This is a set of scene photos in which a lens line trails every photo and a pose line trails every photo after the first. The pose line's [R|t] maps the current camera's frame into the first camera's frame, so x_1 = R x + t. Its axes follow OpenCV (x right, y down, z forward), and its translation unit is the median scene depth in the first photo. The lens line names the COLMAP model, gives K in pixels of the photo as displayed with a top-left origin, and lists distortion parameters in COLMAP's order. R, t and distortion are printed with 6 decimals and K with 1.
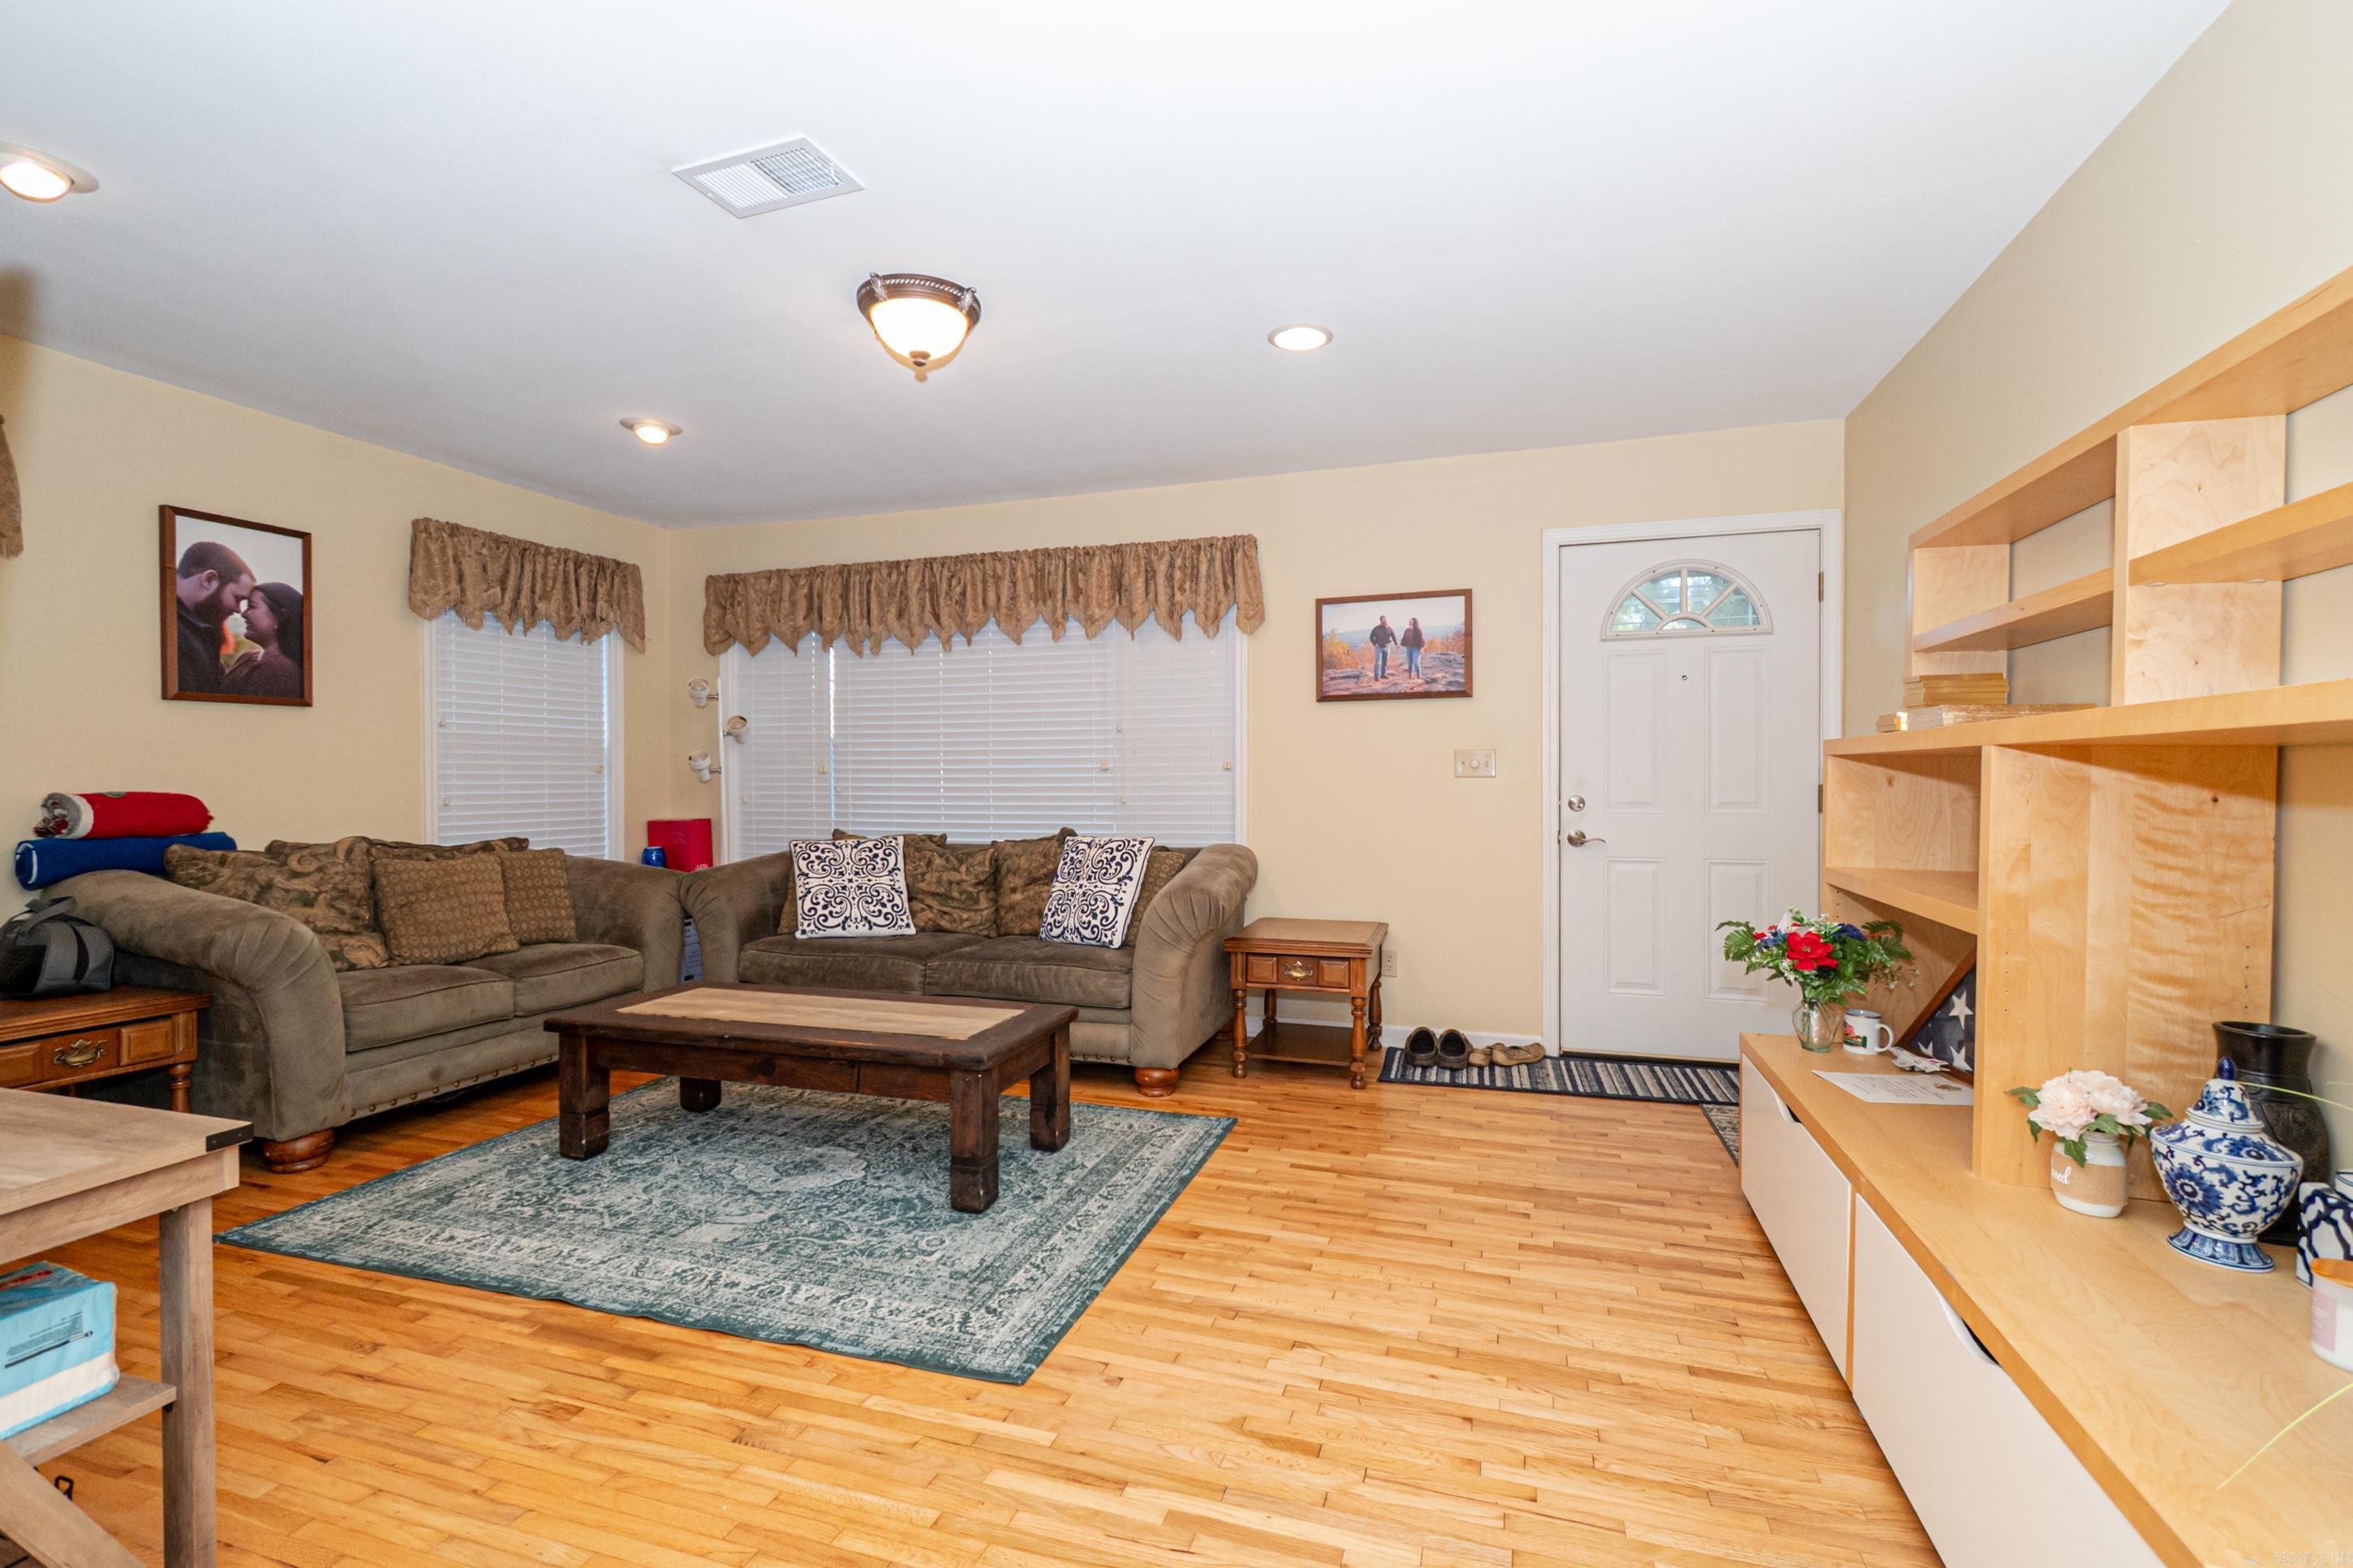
lens RADIAL K [[1041.3, 0, 1173.5], [0, 1041.3, 765.6], [0, 0, 1]] dist [-0.000546, -0.001171]
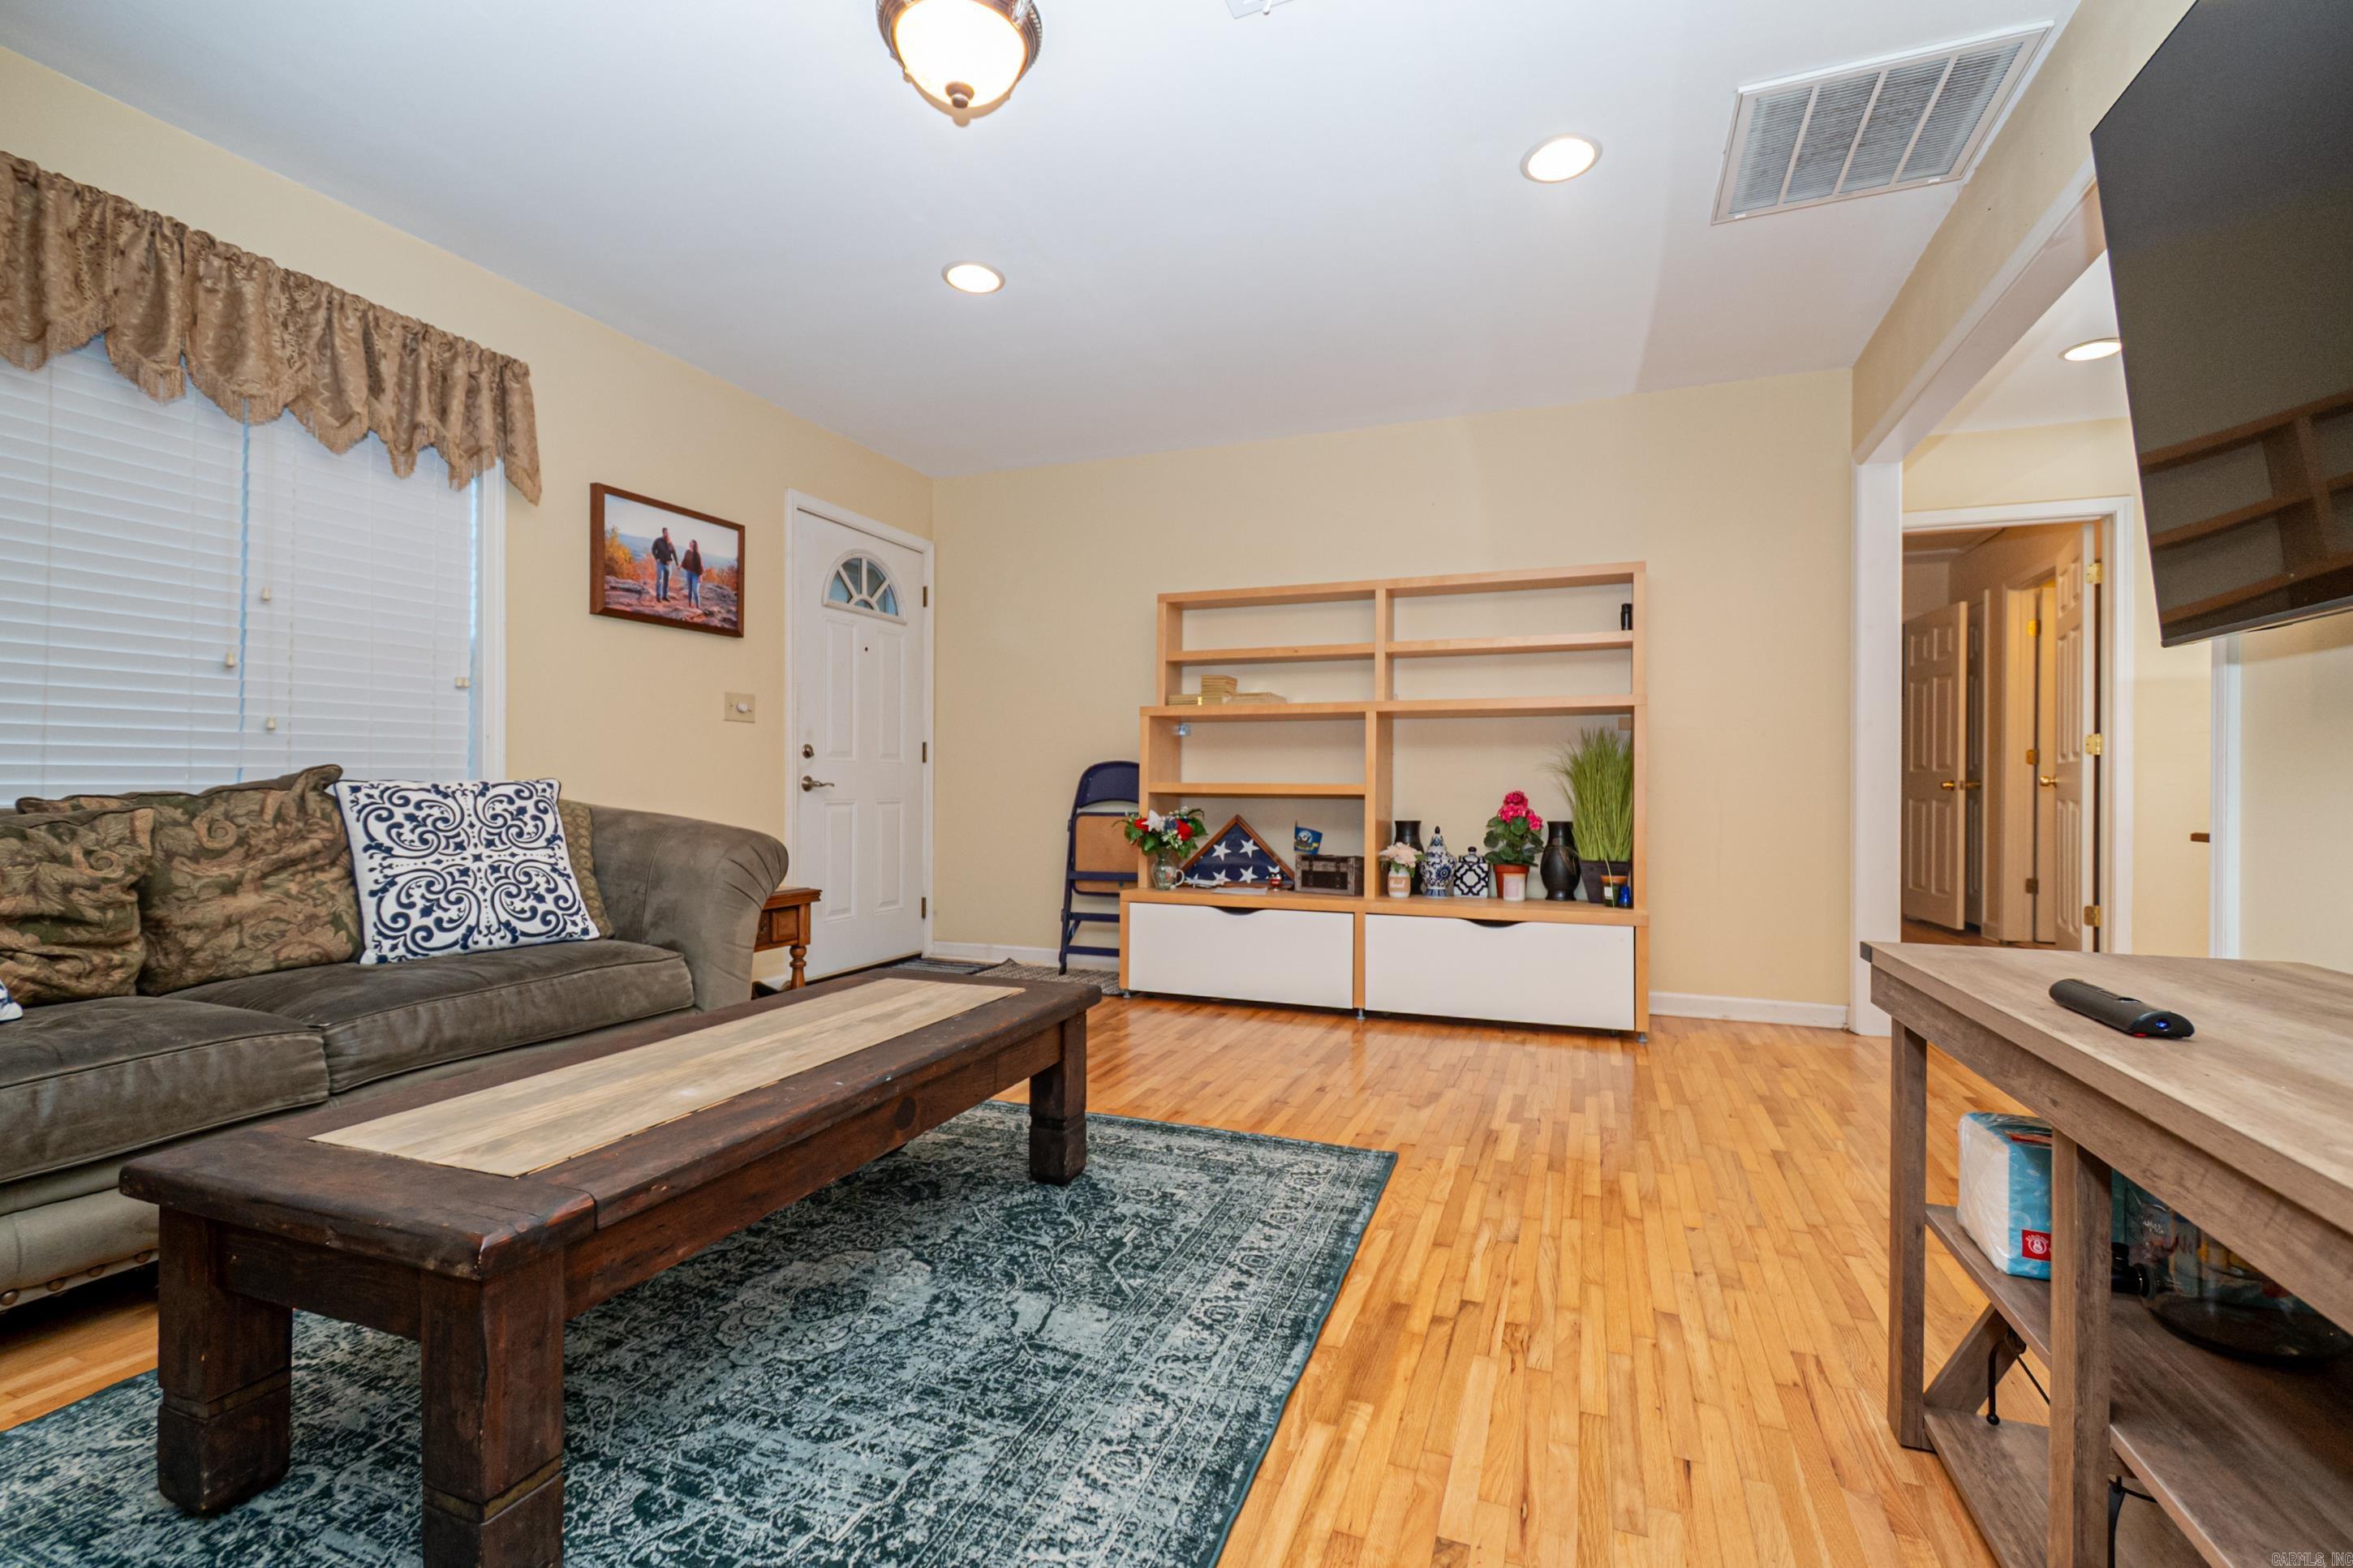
lens RADIAL K [[1041.3, 0, 1170.7], [0, 1041.3, 792.8], [0, 0, 1]] dist [-0.000546, -0.001171]
pose [[0.063401, -0.006868, 0.997964, -0.776716], [-0.027110, 0.999595, 0.008601, 0.069686], [-0.997620, -0.027600, 0.063189, 0.638665]]
